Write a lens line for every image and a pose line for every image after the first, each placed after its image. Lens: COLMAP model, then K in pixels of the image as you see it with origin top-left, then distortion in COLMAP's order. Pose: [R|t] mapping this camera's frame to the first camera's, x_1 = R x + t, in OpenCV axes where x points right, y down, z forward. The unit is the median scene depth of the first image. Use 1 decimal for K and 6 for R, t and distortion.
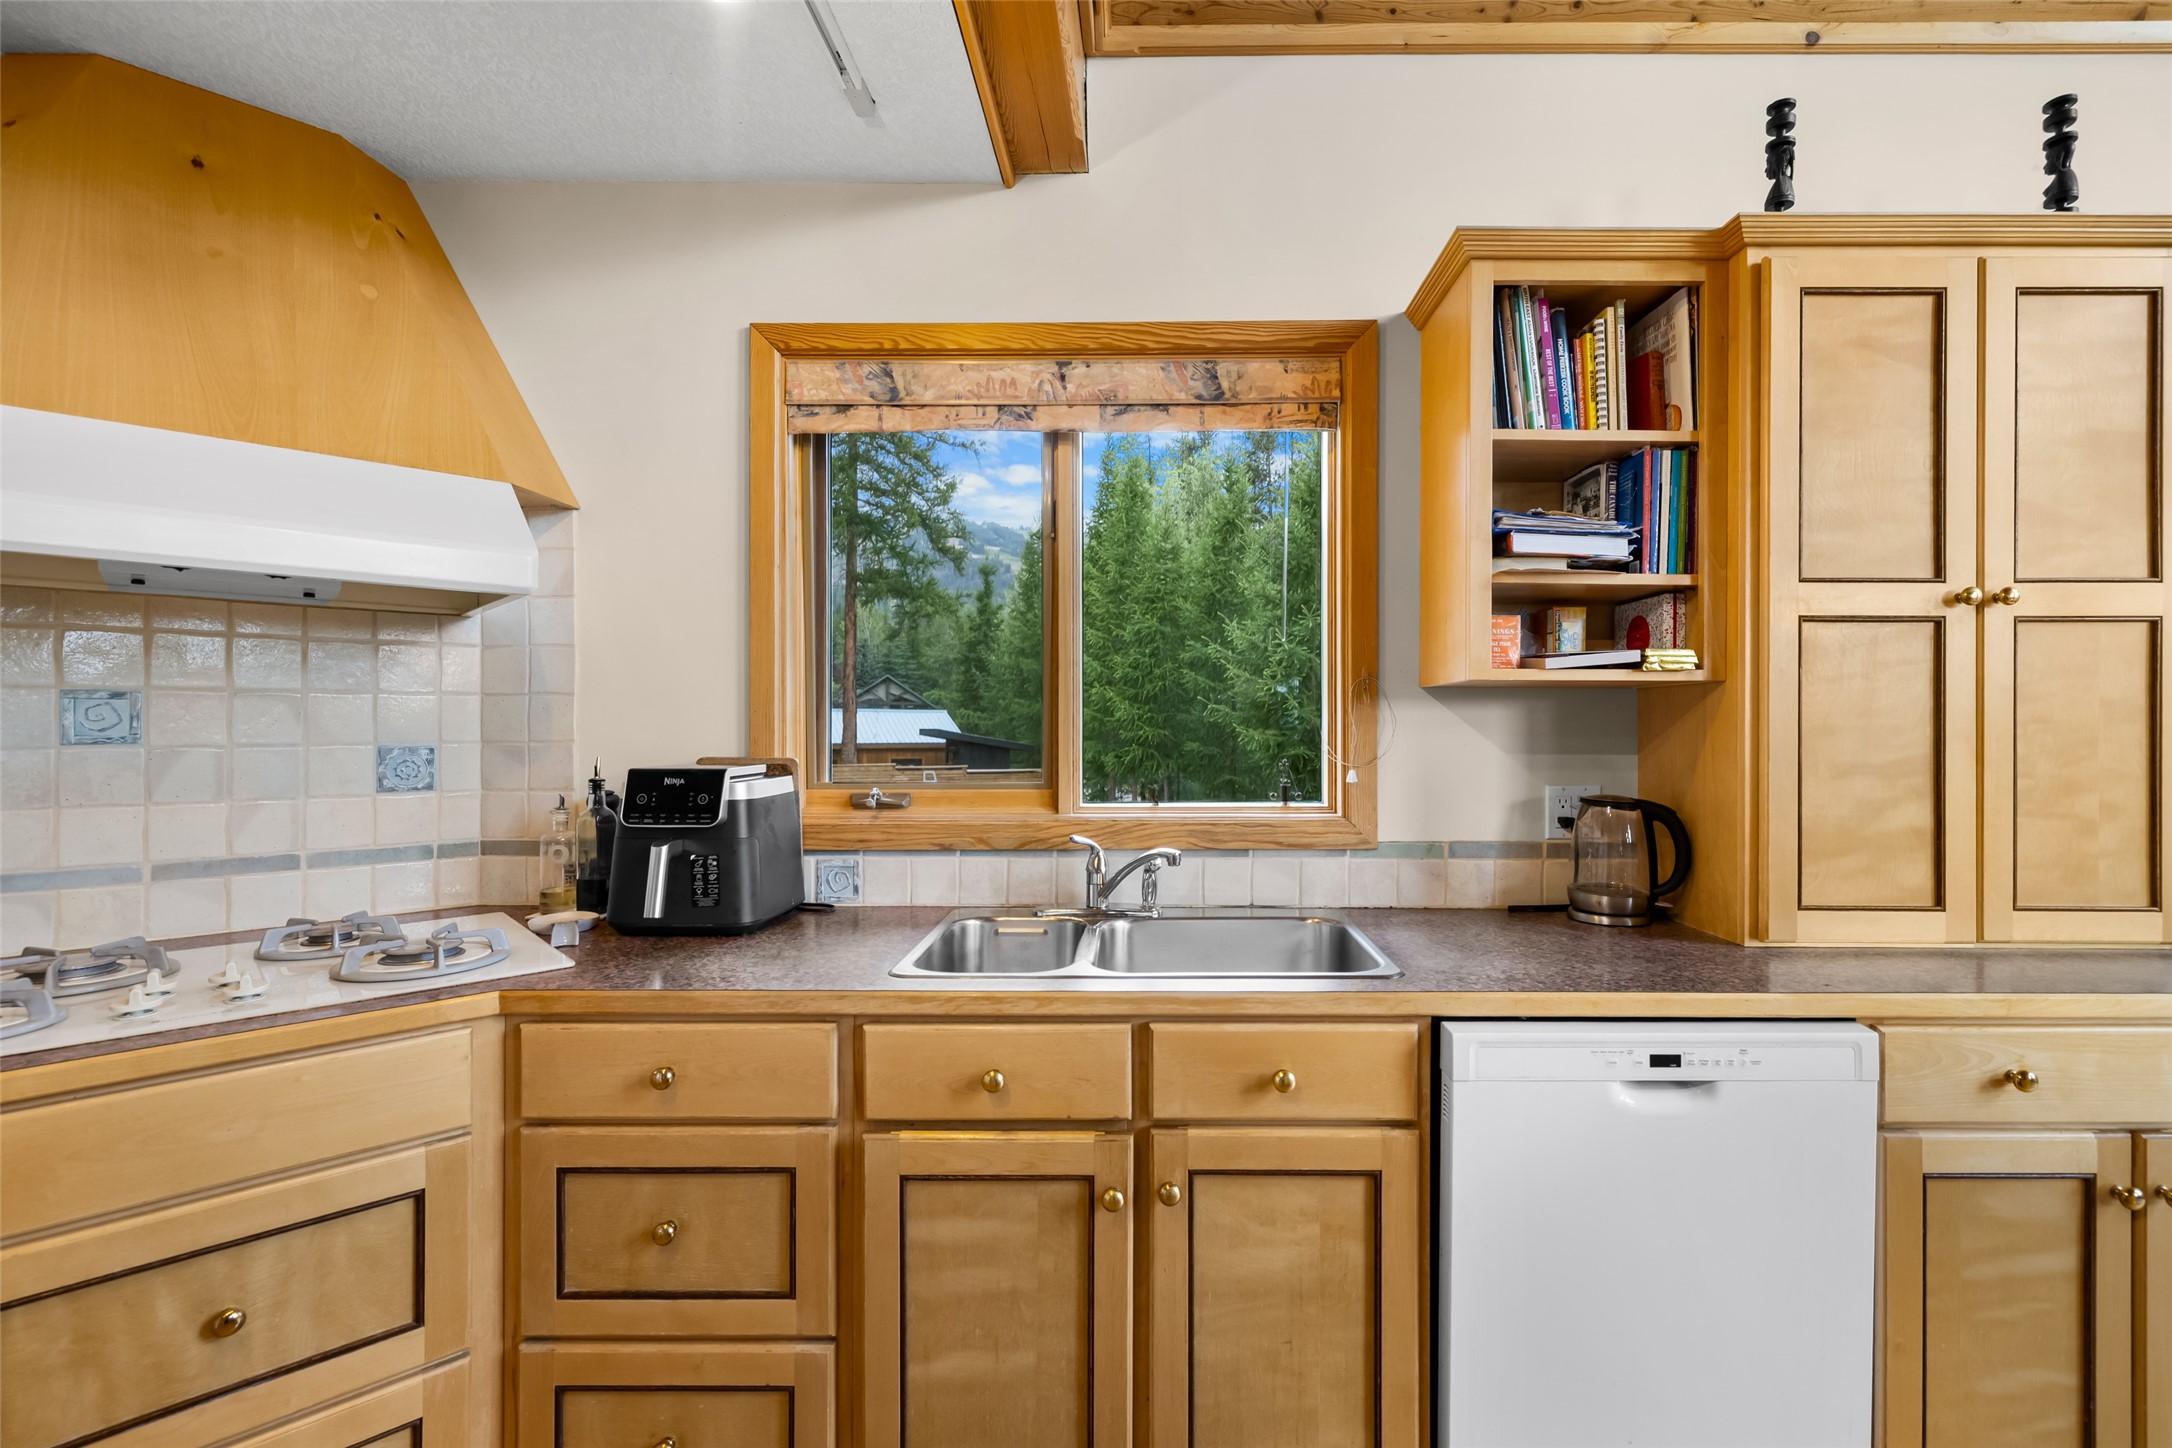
lens RADIAL K [[948.3, 0, 1142.4], [0, 948.3, 725.7], [0, 0, 1]] dist [0.002541, -0.001389]
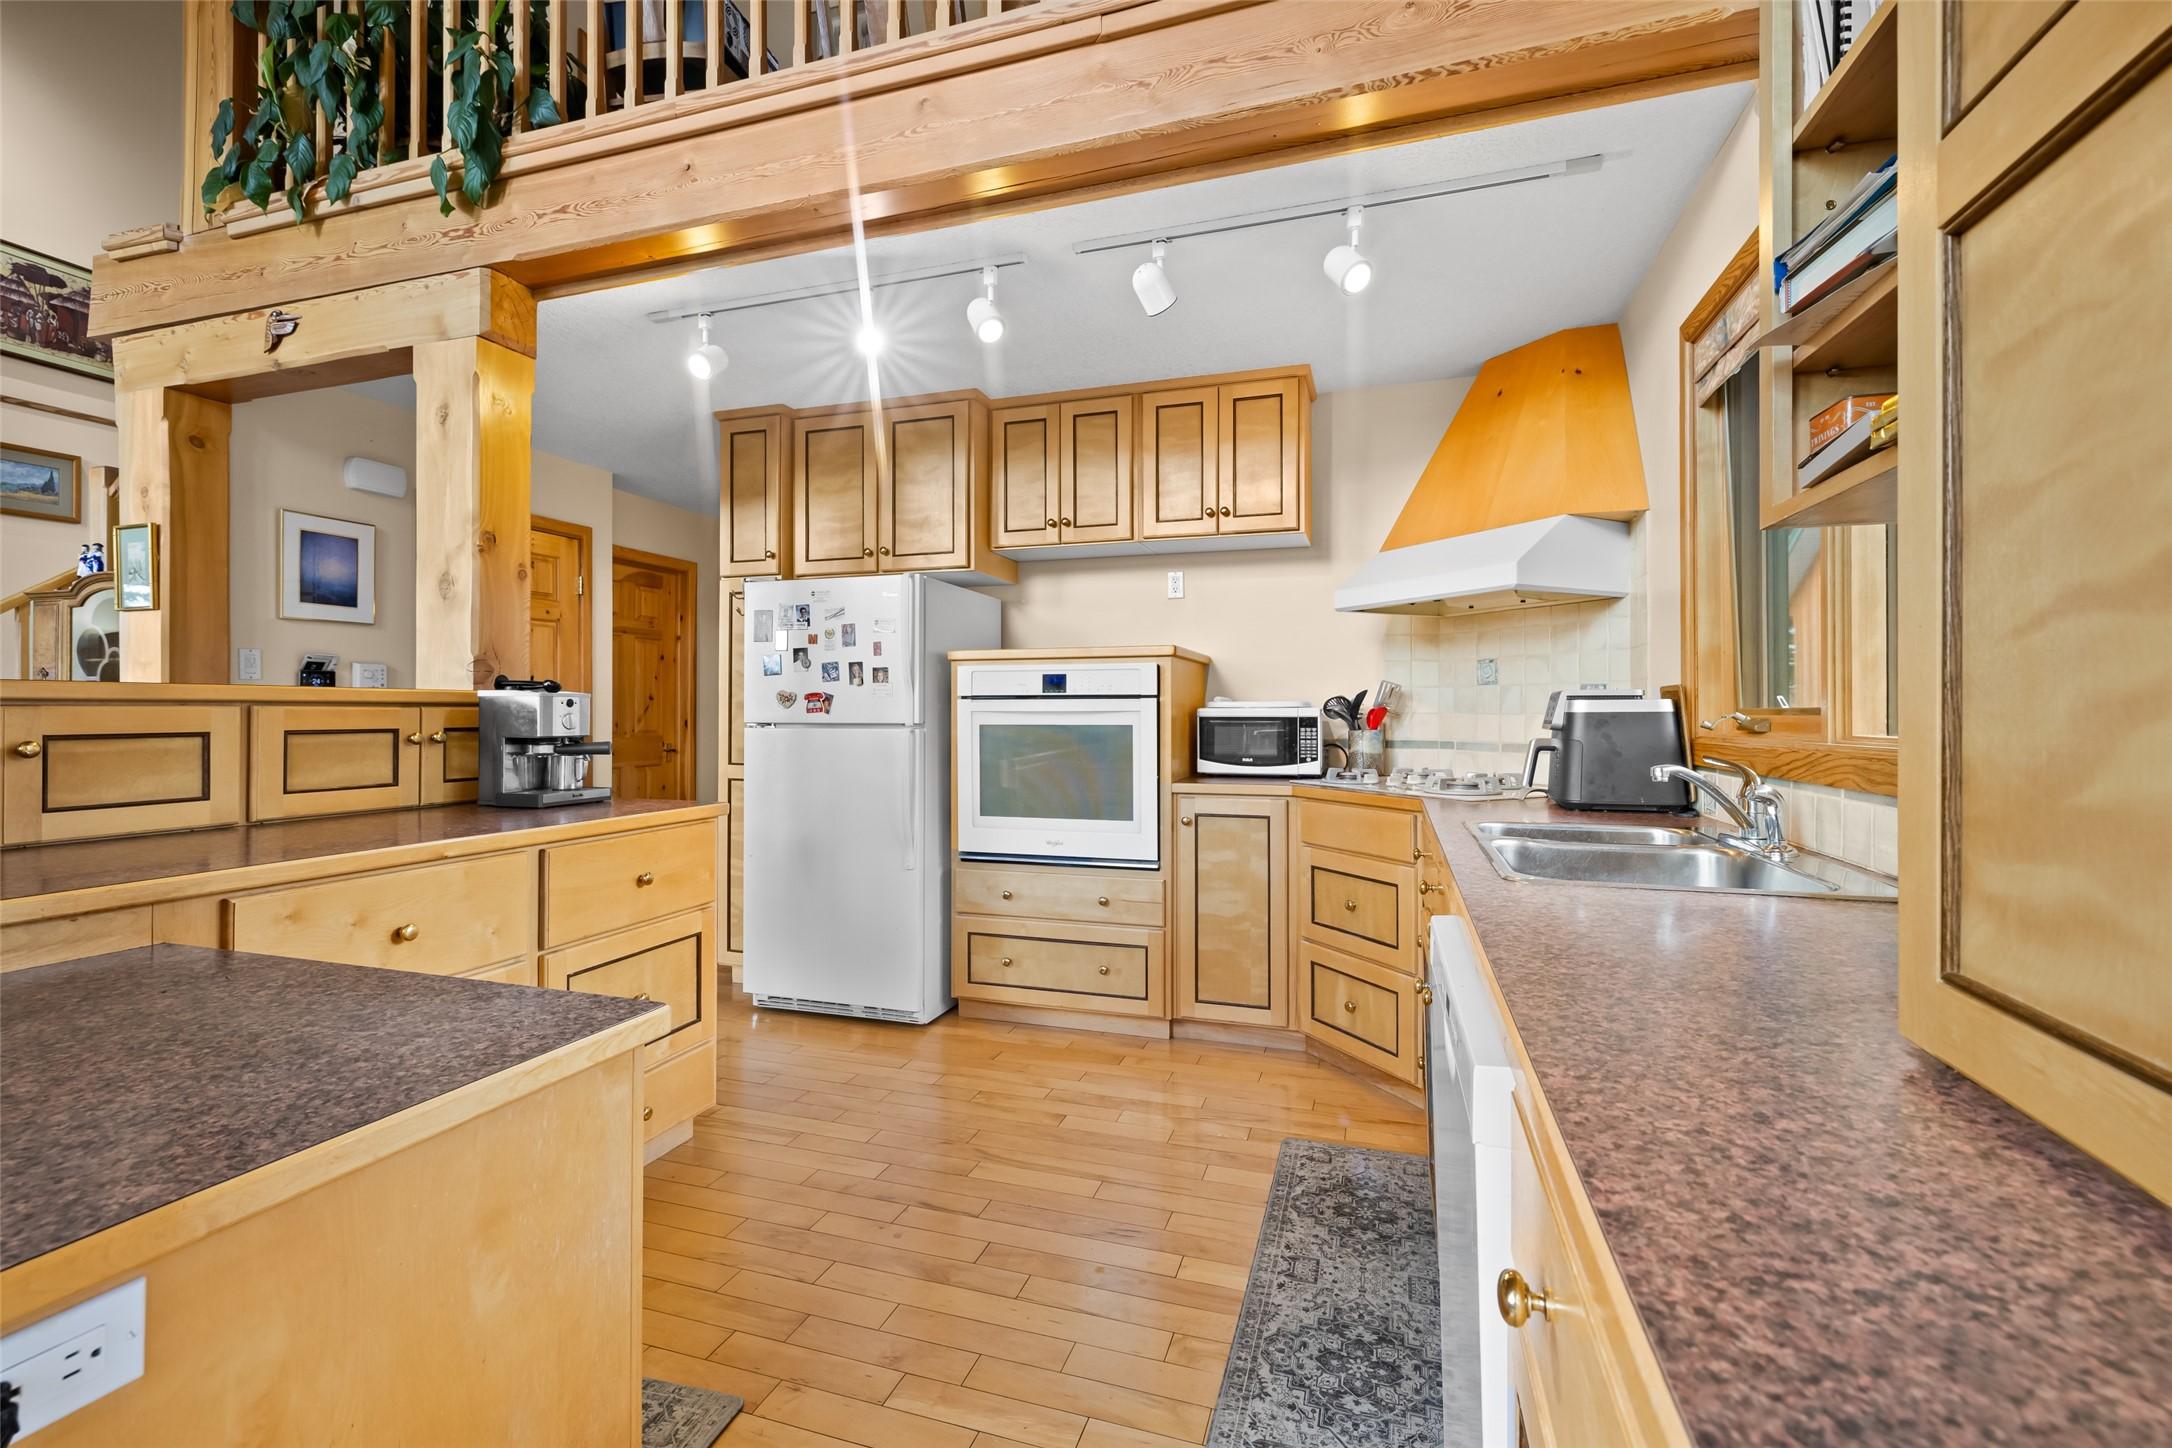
lens RADIAL K [[920.3, 0, 1107.0], [0, 920.3, 709.8], [0, 0, 1]] dist [-0.000741, -0.000058]
pose [[-0.278633, -0.008421, -0.960361, 1.072642], [-0.004927, 0.999961, -0.007339, 0.090695], [0.960385, 0.002686, -0.278664, 0.725373]]
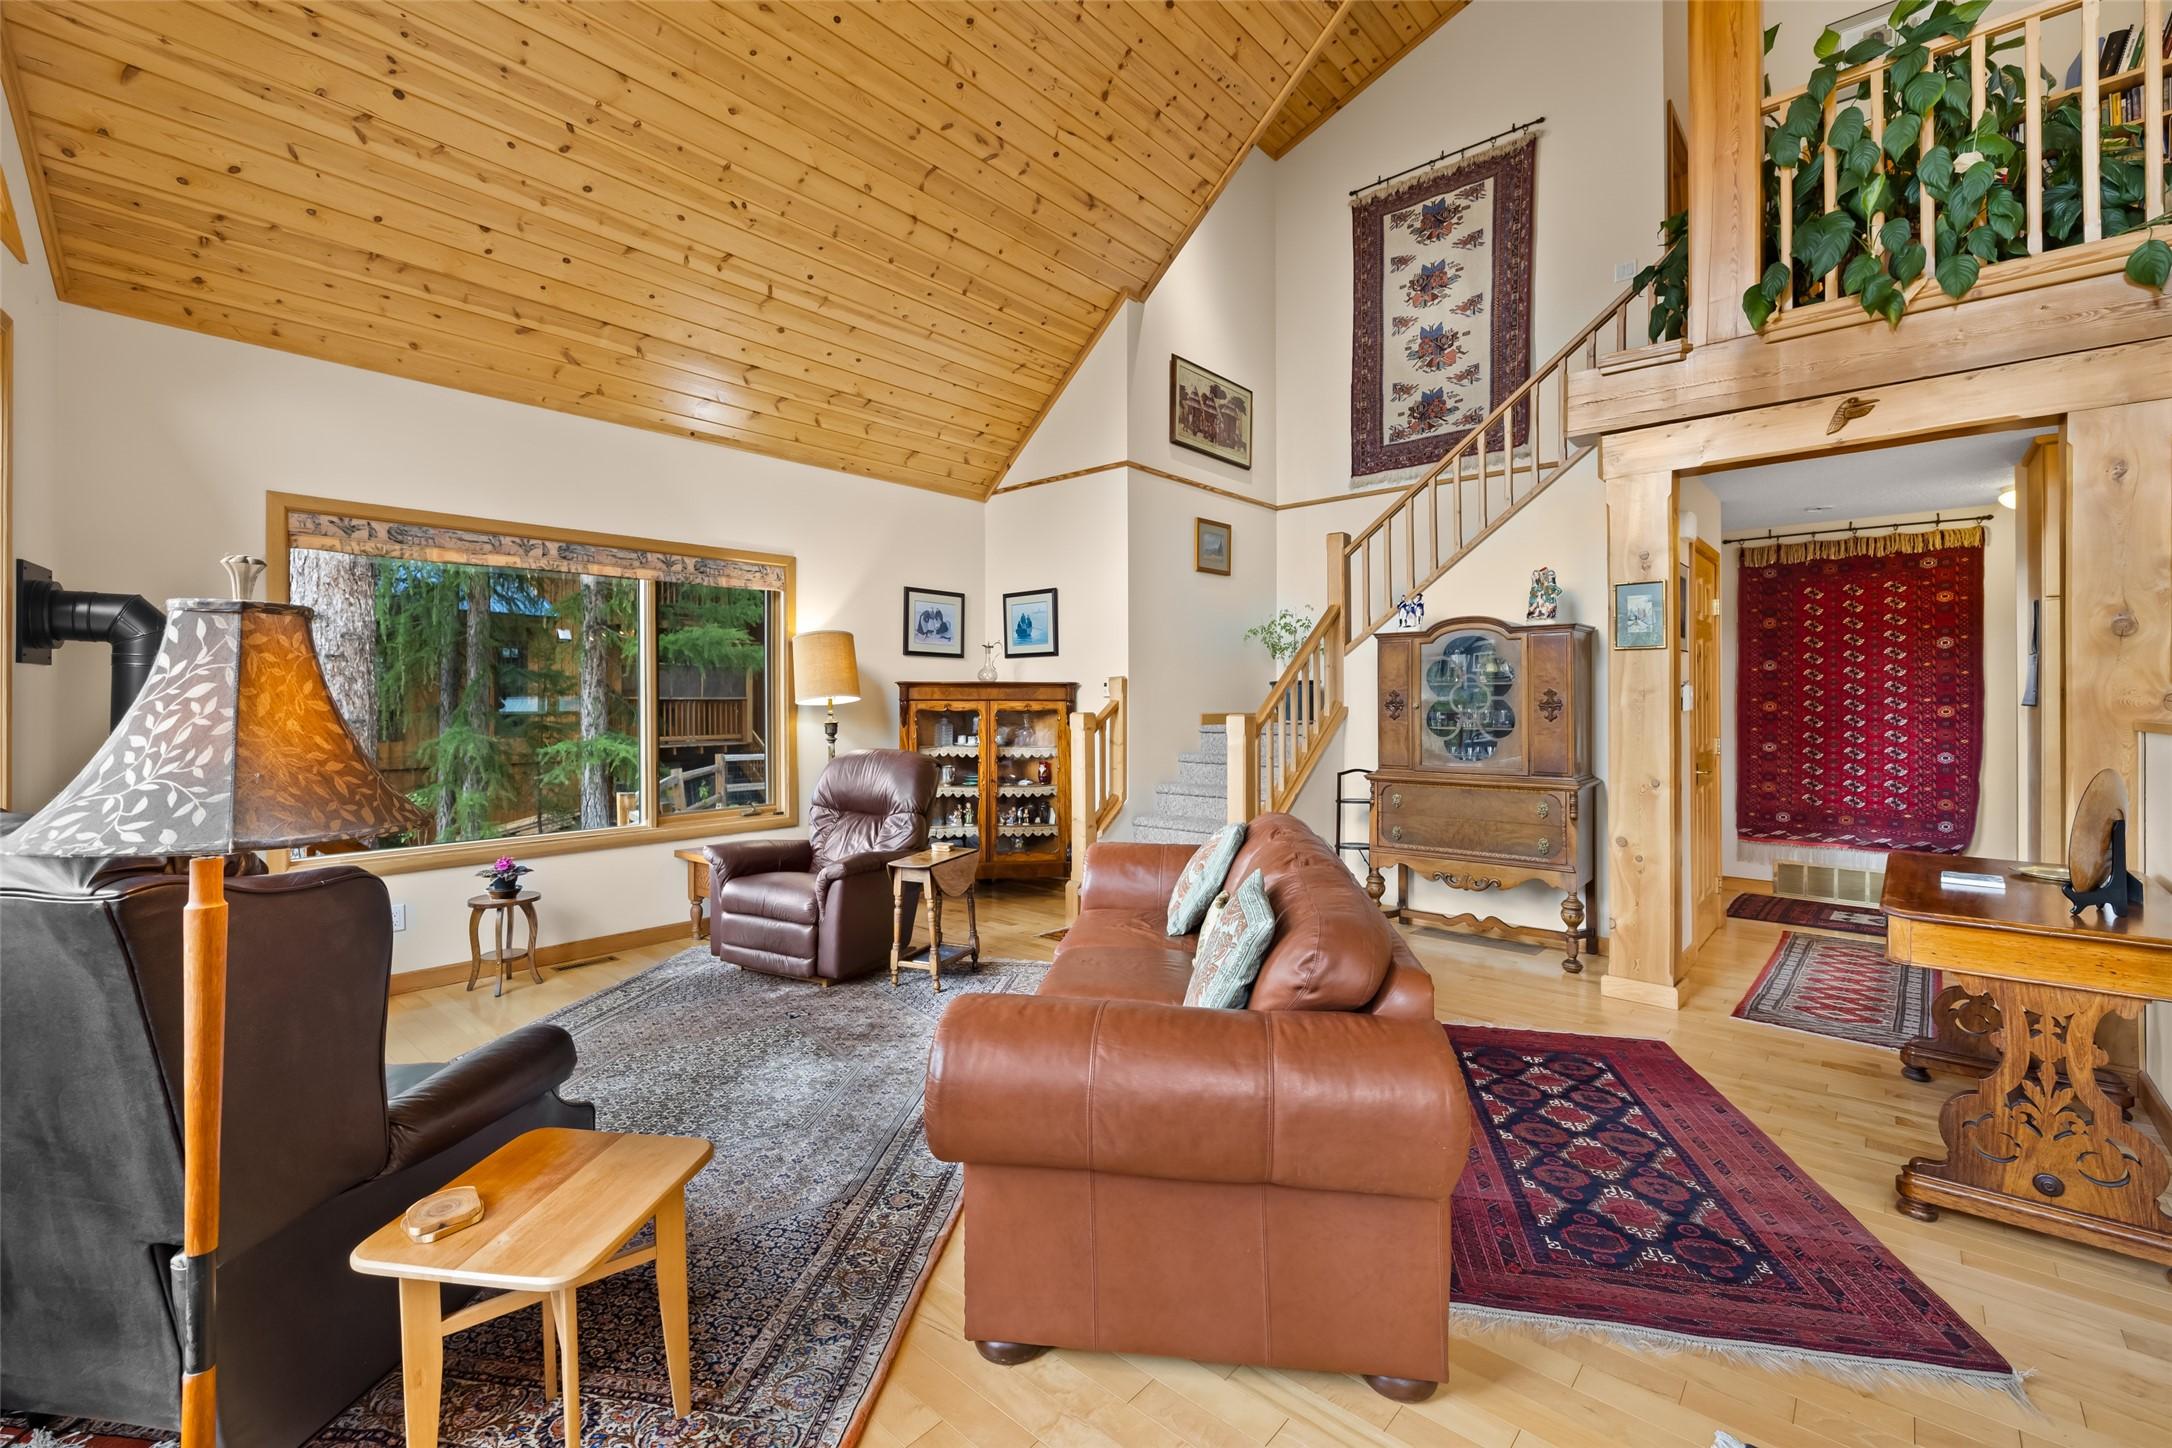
lens RADIAL K [[920.3, 0, 1082.0], [0, 920.3, 701.8], [0, 0, 1]] dist [-0.000741, -0.000058]
pose [[-0.648840, -0.004594, -0.760911, 2.509318], [-0.005304, 0.999985, -0.001515, 0.033054], [0.760906, 0.003053, -0.648855, -1.180605]]
